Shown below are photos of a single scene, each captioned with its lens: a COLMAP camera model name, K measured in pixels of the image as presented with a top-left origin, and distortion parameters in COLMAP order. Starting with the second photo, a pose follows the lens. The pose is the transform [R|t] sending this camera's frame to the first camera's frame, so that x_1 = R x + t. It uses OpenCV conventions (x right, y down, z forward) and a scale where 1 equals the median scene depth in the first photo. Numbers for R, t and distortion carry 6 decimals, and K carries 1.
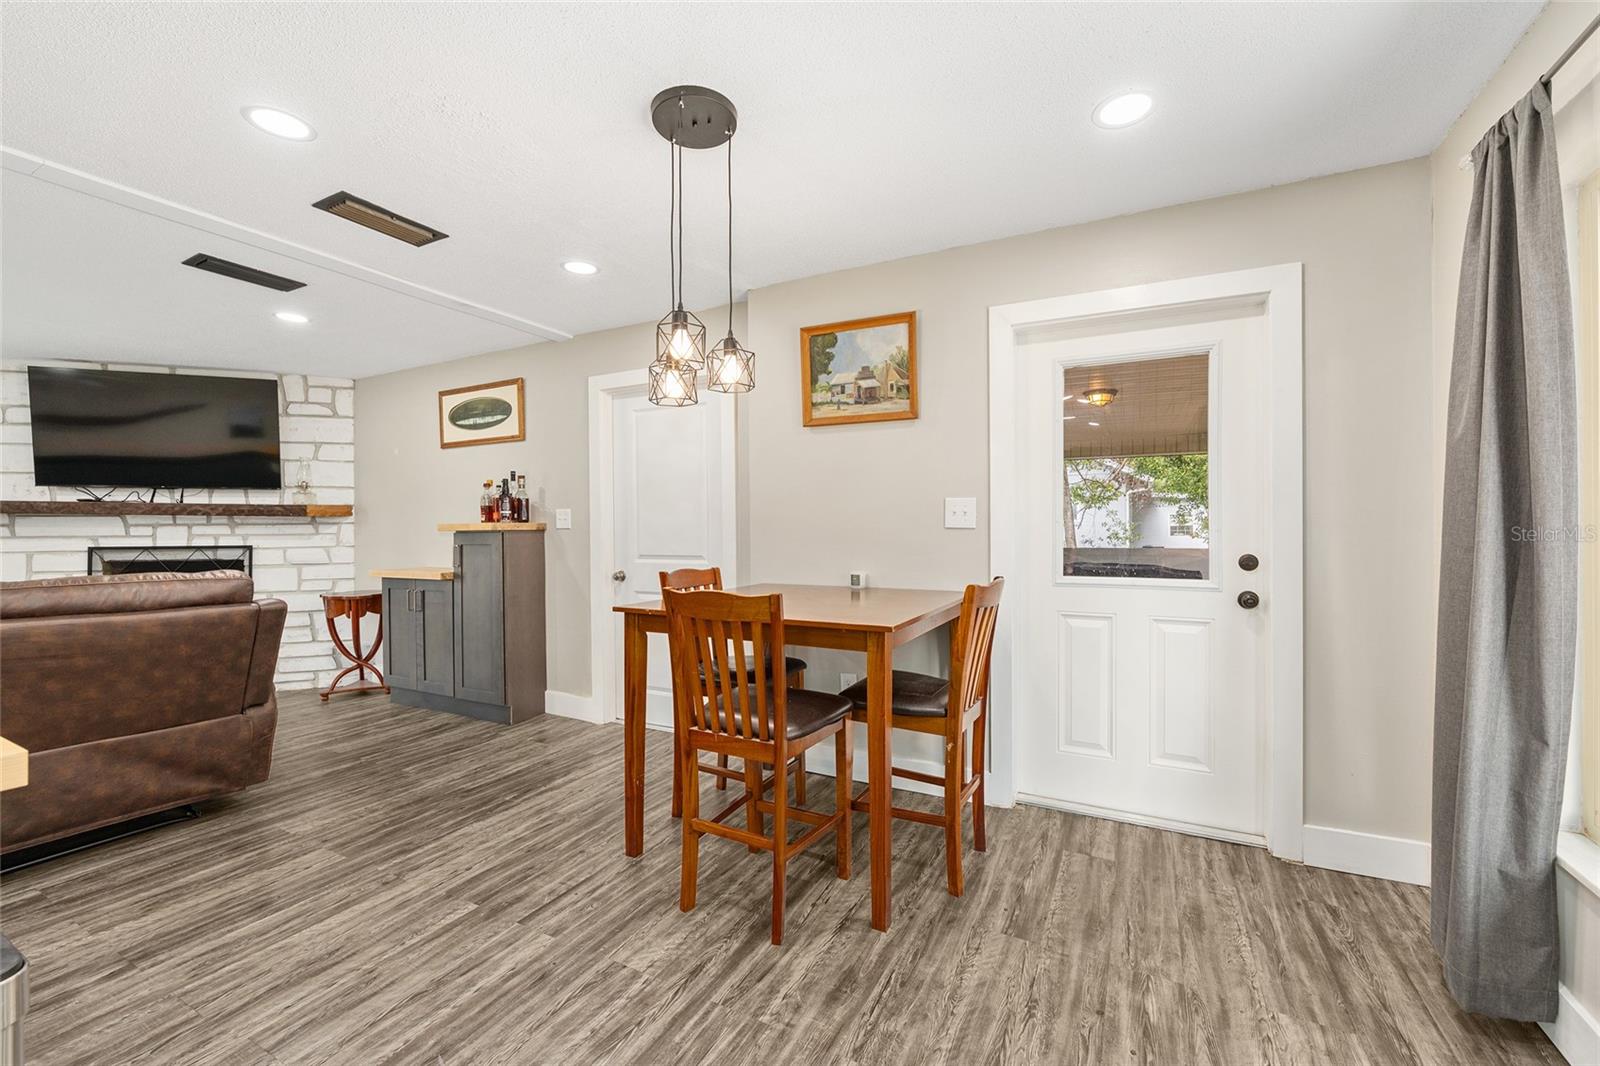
lens RADIAL K [[647.1, 0, 798.0], [0, 647.1, 538.2], [0, 0, 1]] dist [-0.004395, 0.001204]
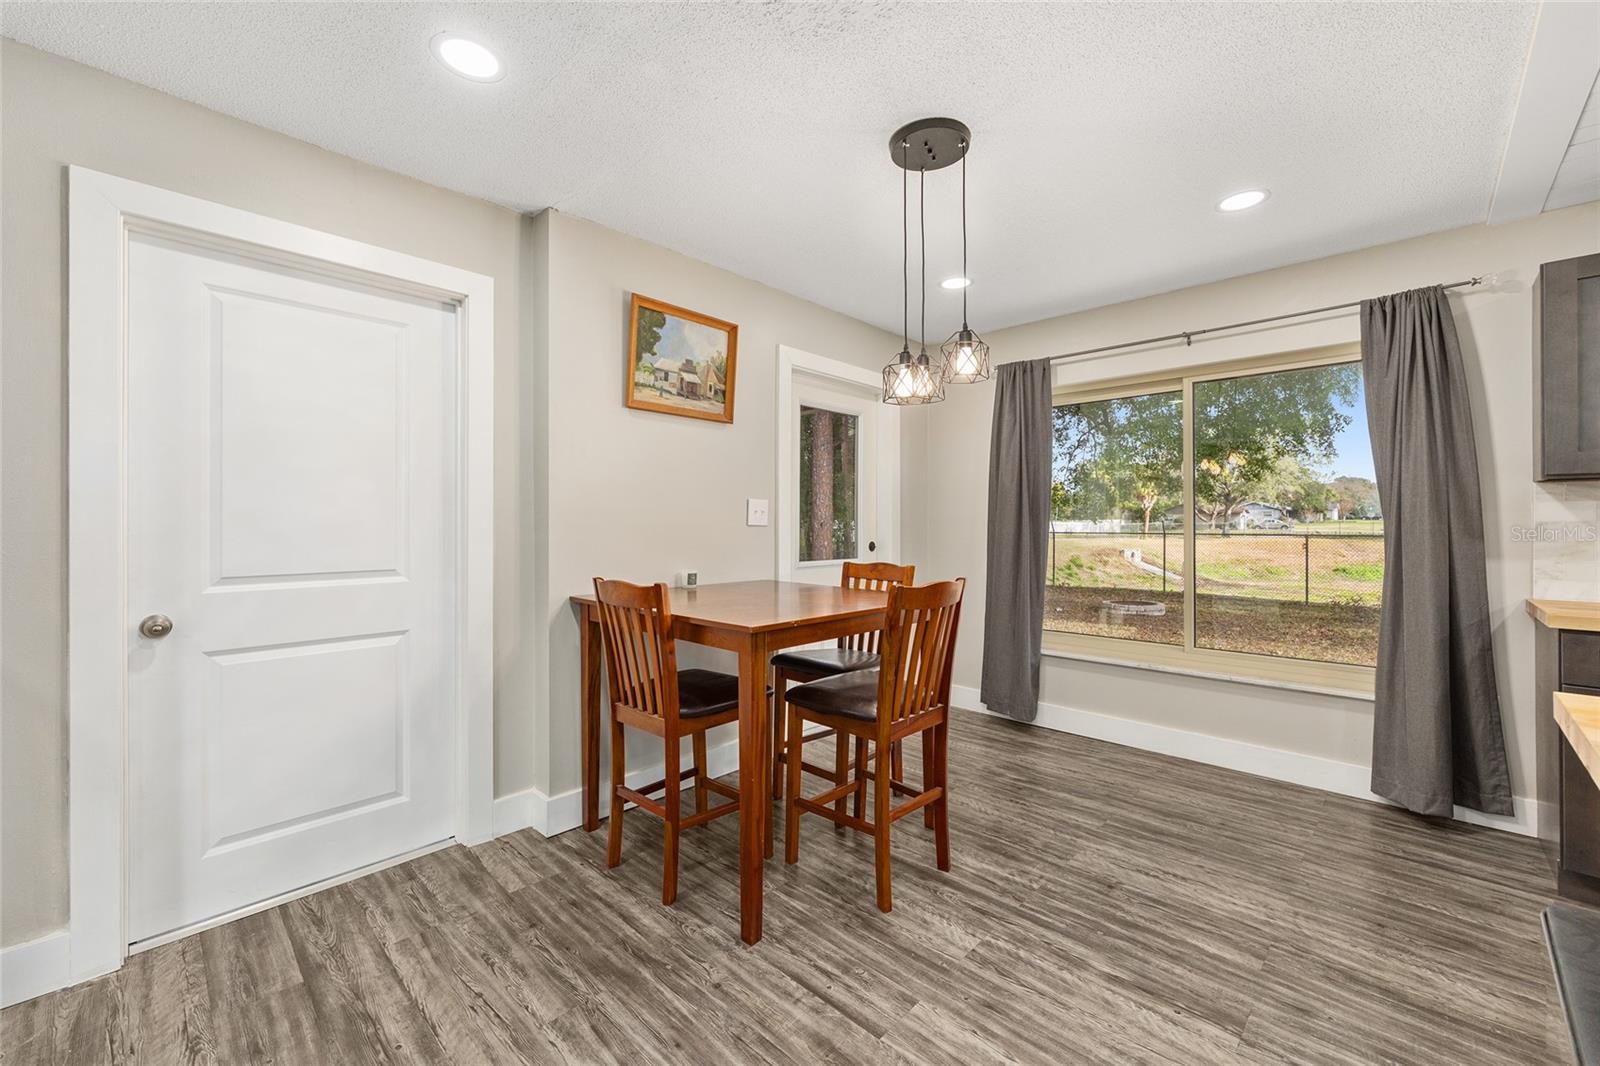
lens RADIAL K [[647.1, 0, 801.6], [0, 647.1, 529.5], [0, 0, 1]] dist [-0.004395, 0.001204]
pose [[0.281943, 0.004562, 0.959420, -0.767533], [0.022002, 0.999695, -0.011220, 0.004964], [-0.959179, 0.024272, 0.281757, 0.556513]]
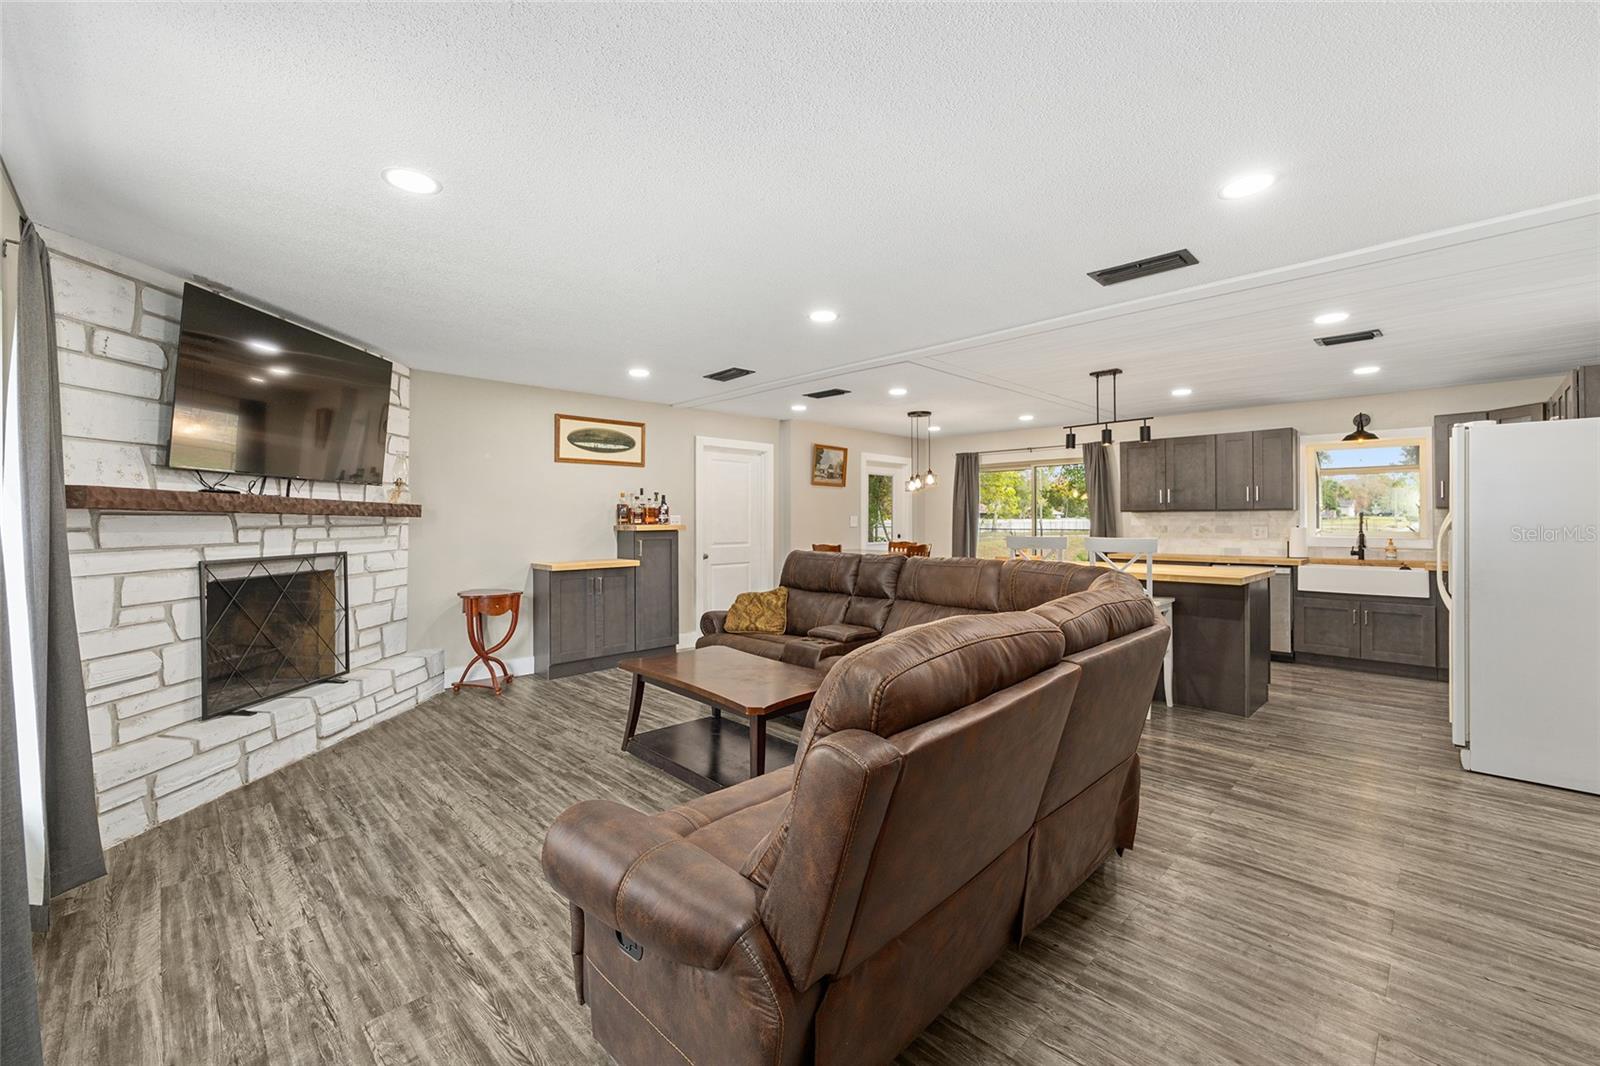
lens RADIAL K [[647.1, 0, 791.6], [0, 647.1, 523.9], [0, 0, 1]] dist [-0.004395, 0.001204]
pose [[0.315056, -0.001860, 0.949071, -2.353195], [0.015247, 0.999879, -0.003102, -0.020766], [-0.948951, 0.015447, 0.315046, 0.330829]]
